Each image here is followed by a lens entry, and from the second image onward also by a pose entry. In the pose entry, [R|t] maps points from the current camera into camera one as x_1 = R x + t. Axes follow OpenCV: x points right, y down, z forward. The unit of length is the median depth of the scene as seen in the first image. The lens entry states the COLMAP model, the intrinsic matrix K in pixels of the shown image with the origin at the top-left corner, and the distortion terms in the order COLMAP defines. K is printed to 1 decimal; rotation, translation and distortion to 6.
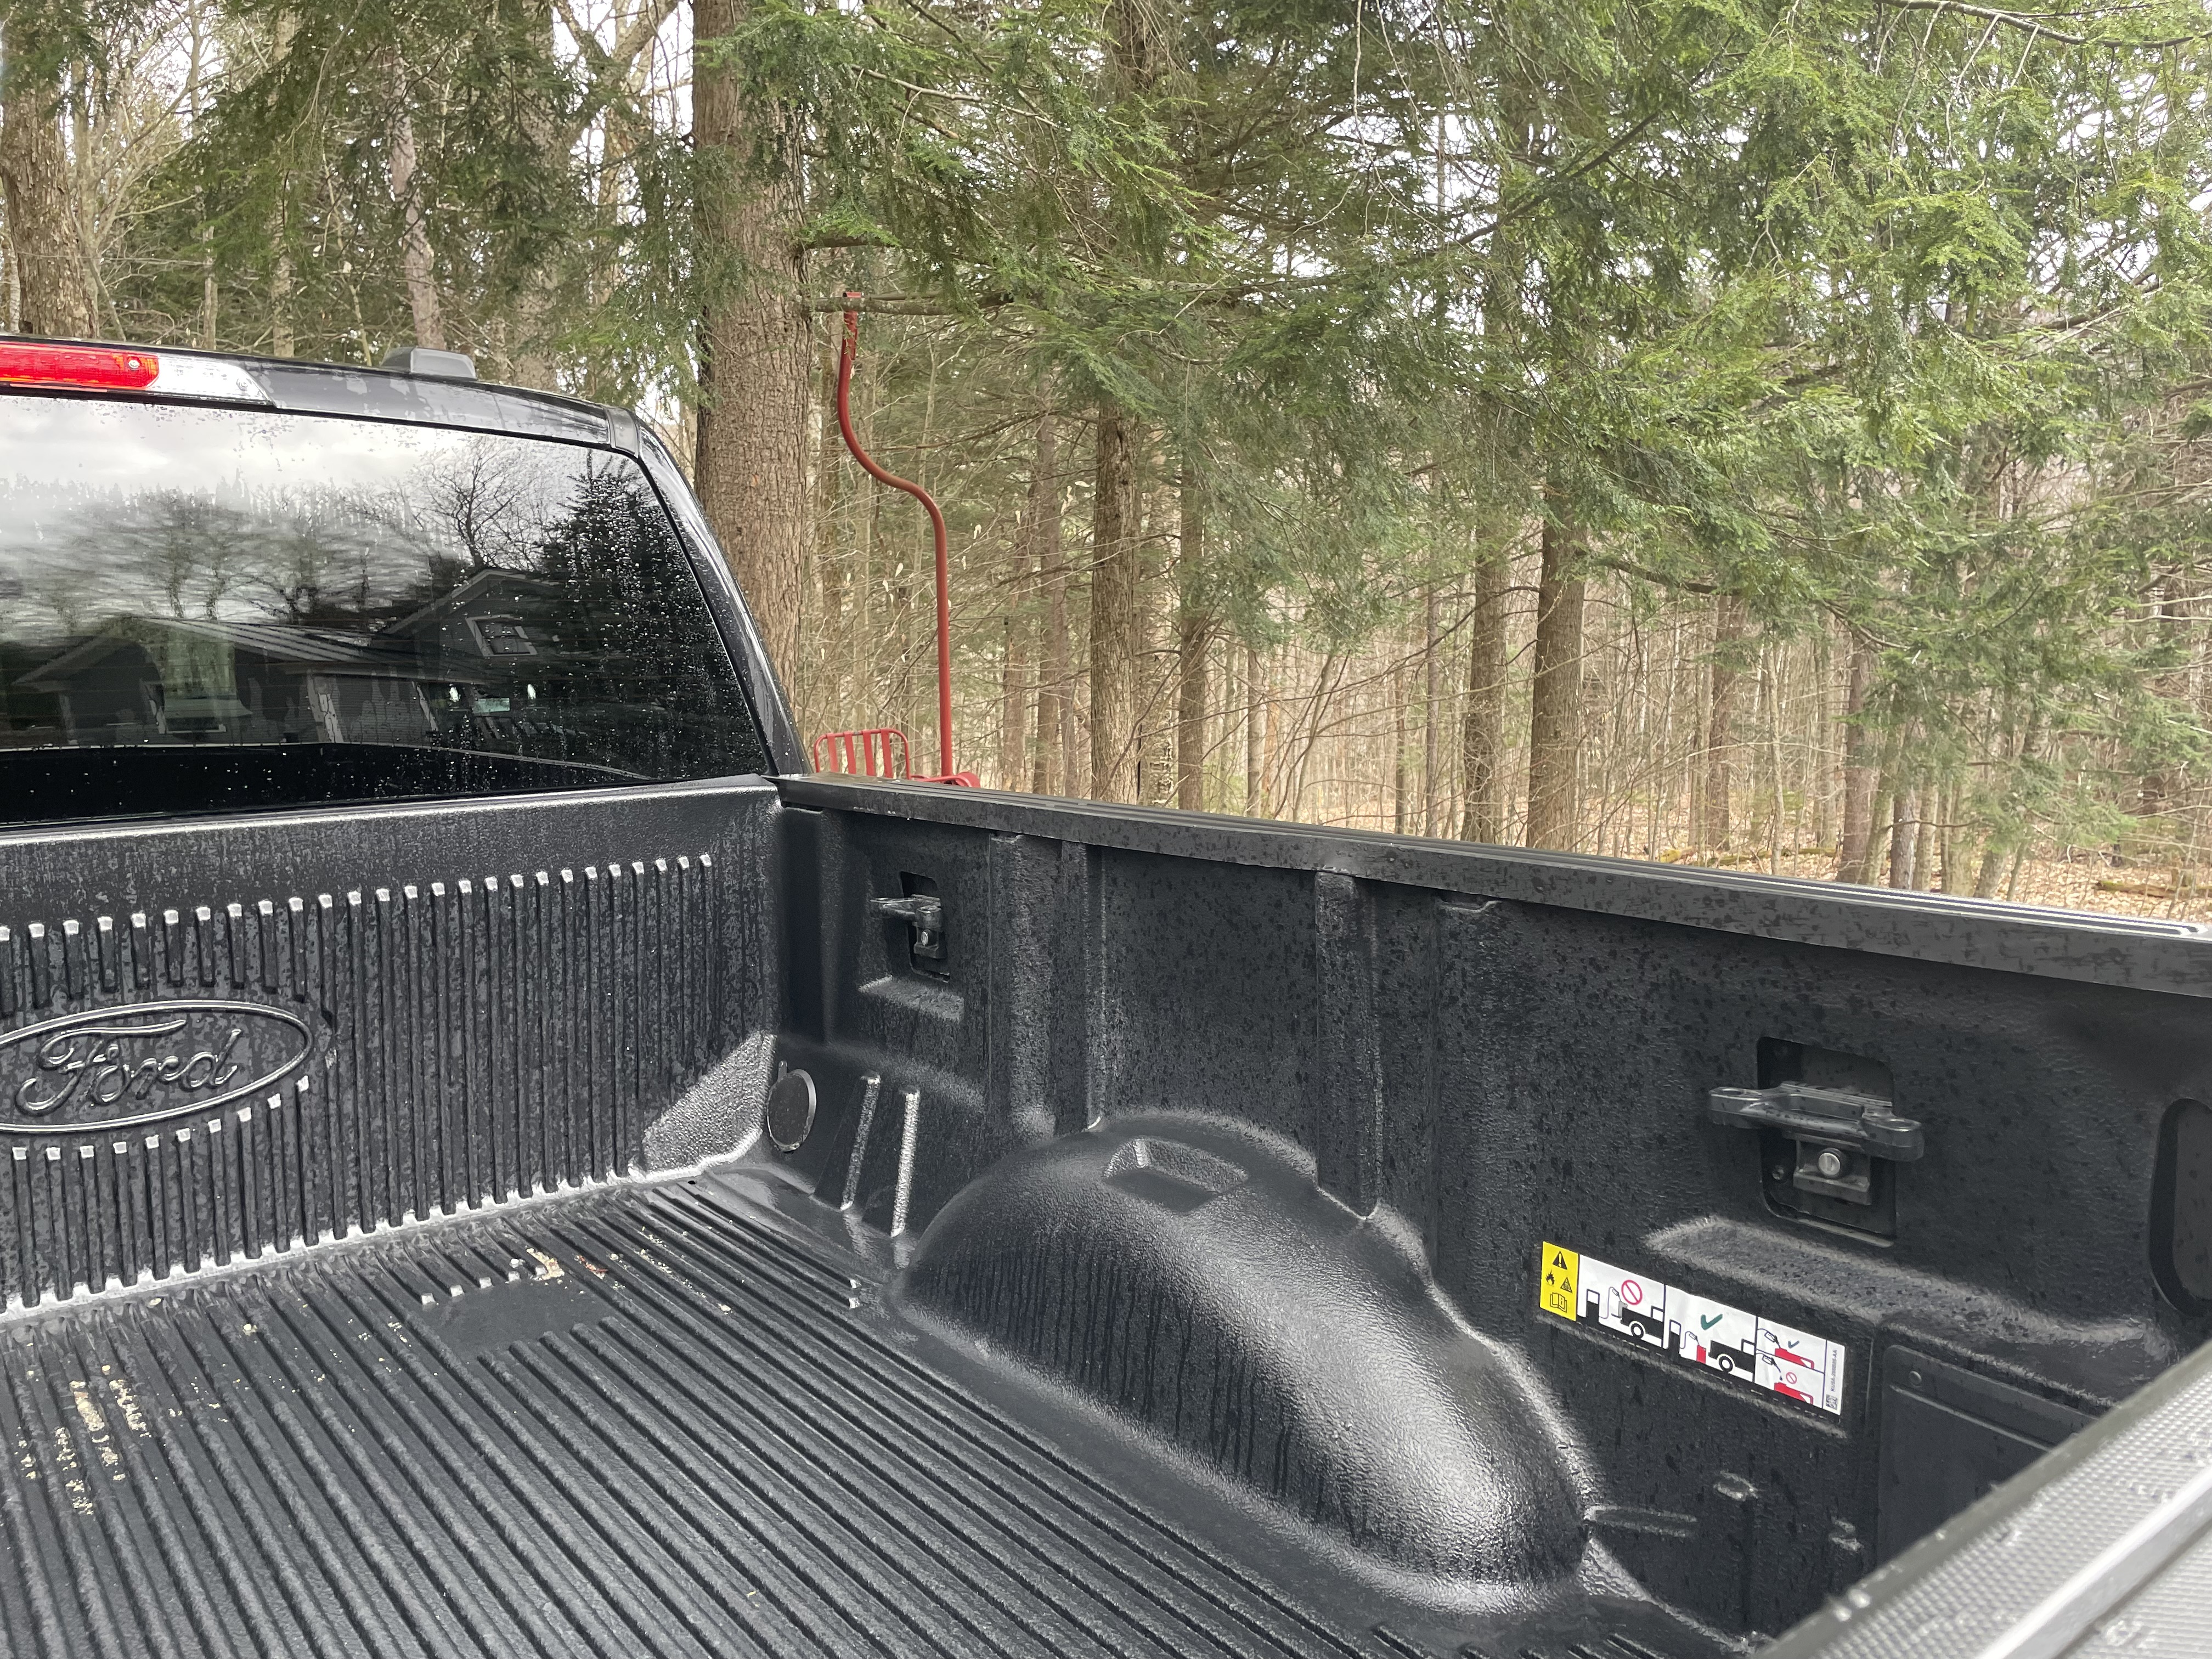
lens RADIAL K [[1684.2, 0, 1091.6], [0, 1684.2, 822.2], [0, 0, 1]] dist [0.124719, -0.118269]
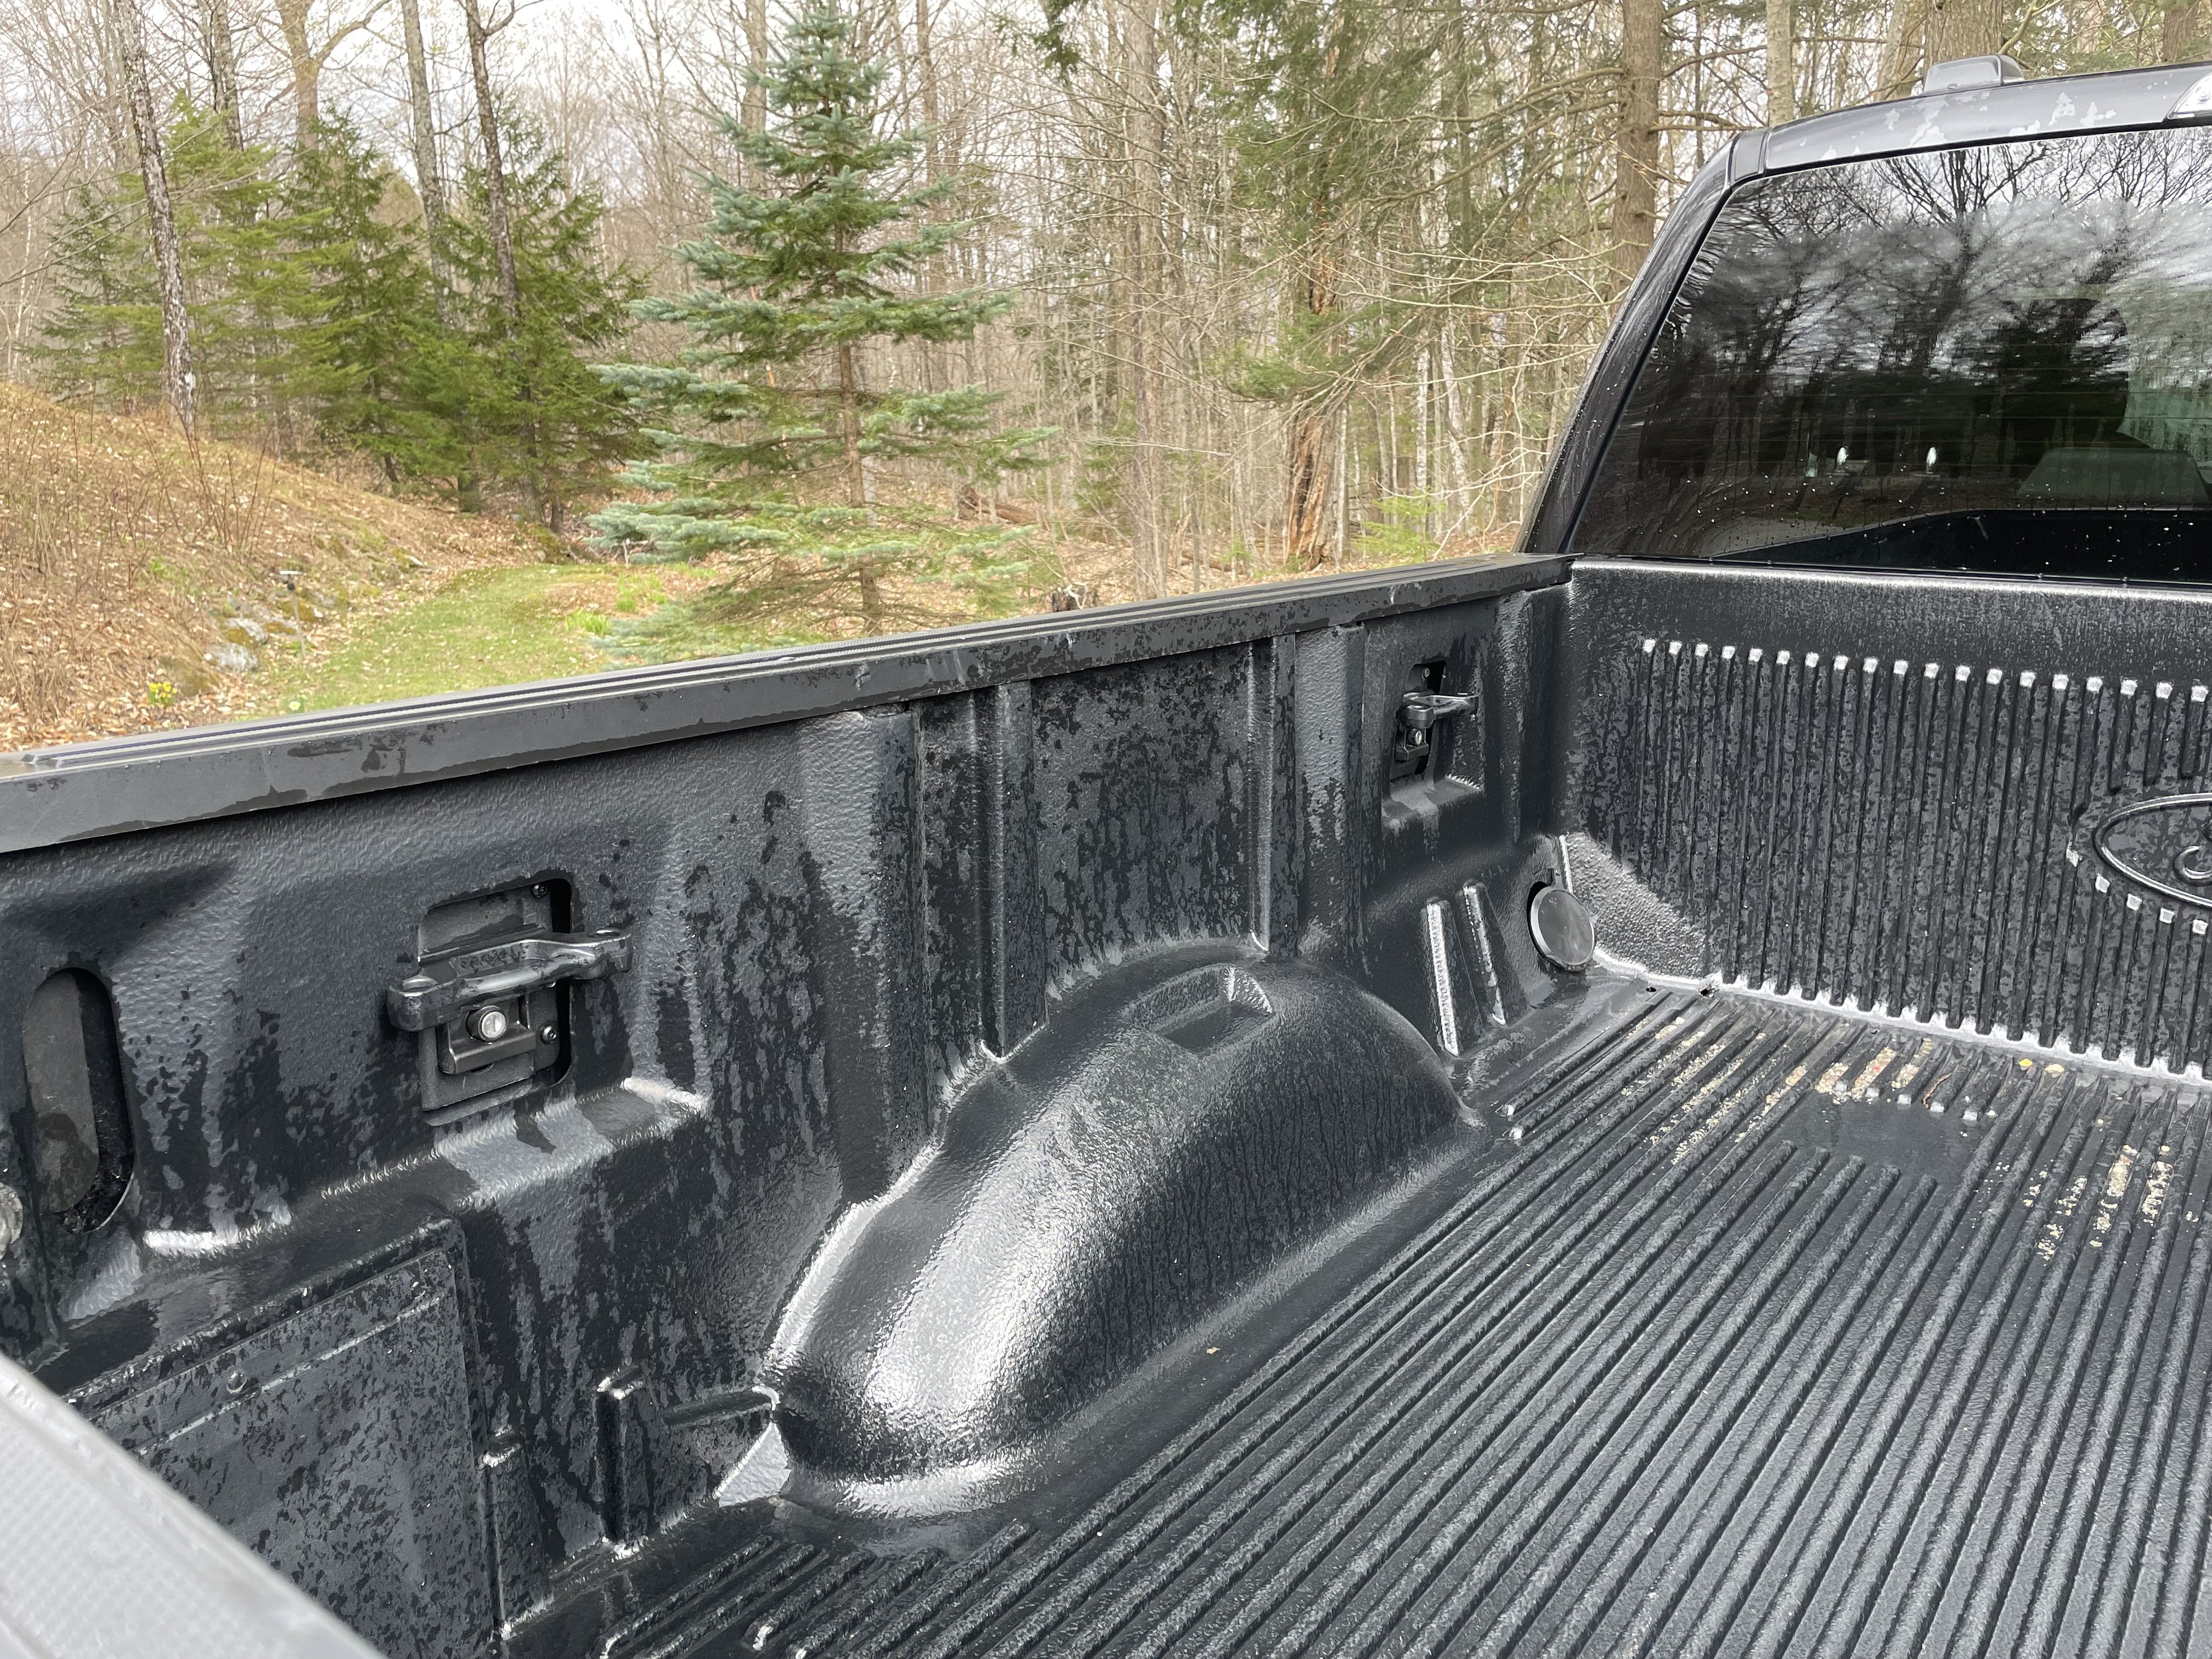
lens RADIAL K [[1684.2, 0, 1091.6], [0, 1684.2, 822.2], [0, 0, 1]] dist [0.124719, -0.118269]
pose [[0.262132, 0.231674, -0.936811, 0.133544], [-0.107522, 0.971723, 0.210222, -0.003154], [0.959023, 0.045622, 0.279630, 0.131860]]
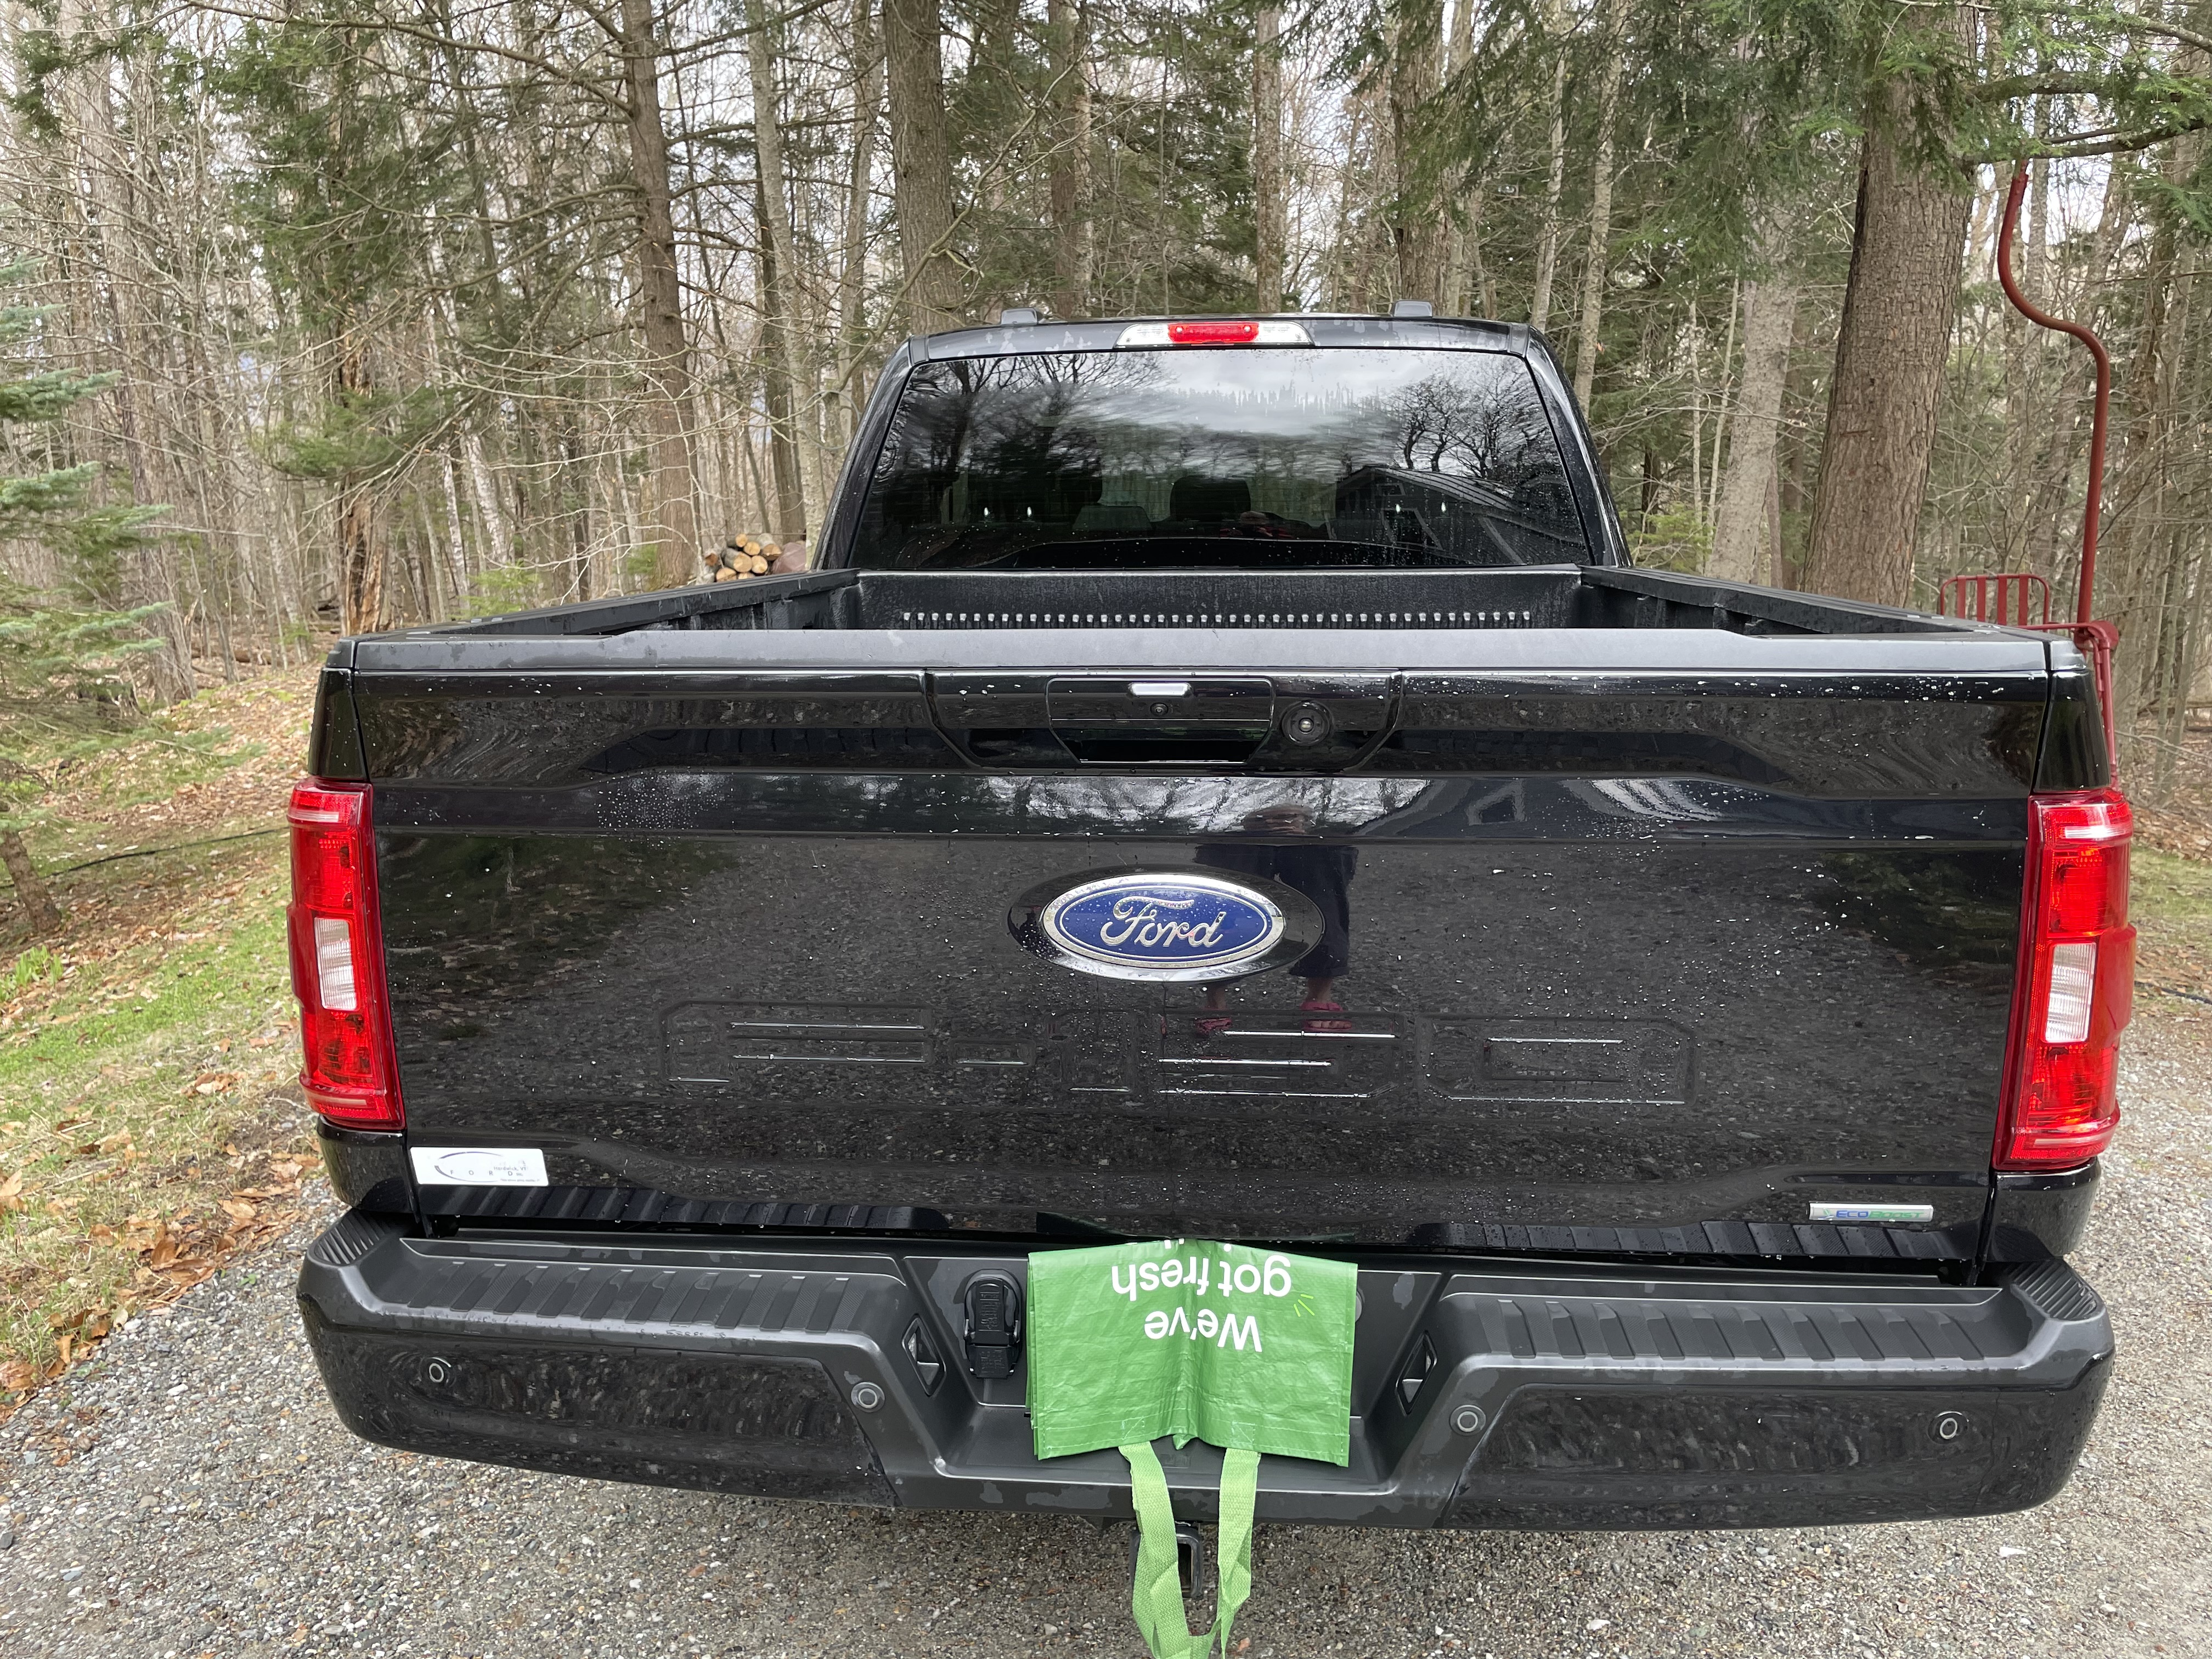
lens RADIAL K [[1684.2, 0, 1091.6], [0, 1684.2, 822.2], [0, 0, 1]] dist [0.124719, -0.118269]
pose [[0.735093, 0.131711, -0.665049, 0.651624], [-0.078511, 0.990886, 0.109462, 0.084430], [0.673405, -0.028251, 0.738734, -0.526488]]
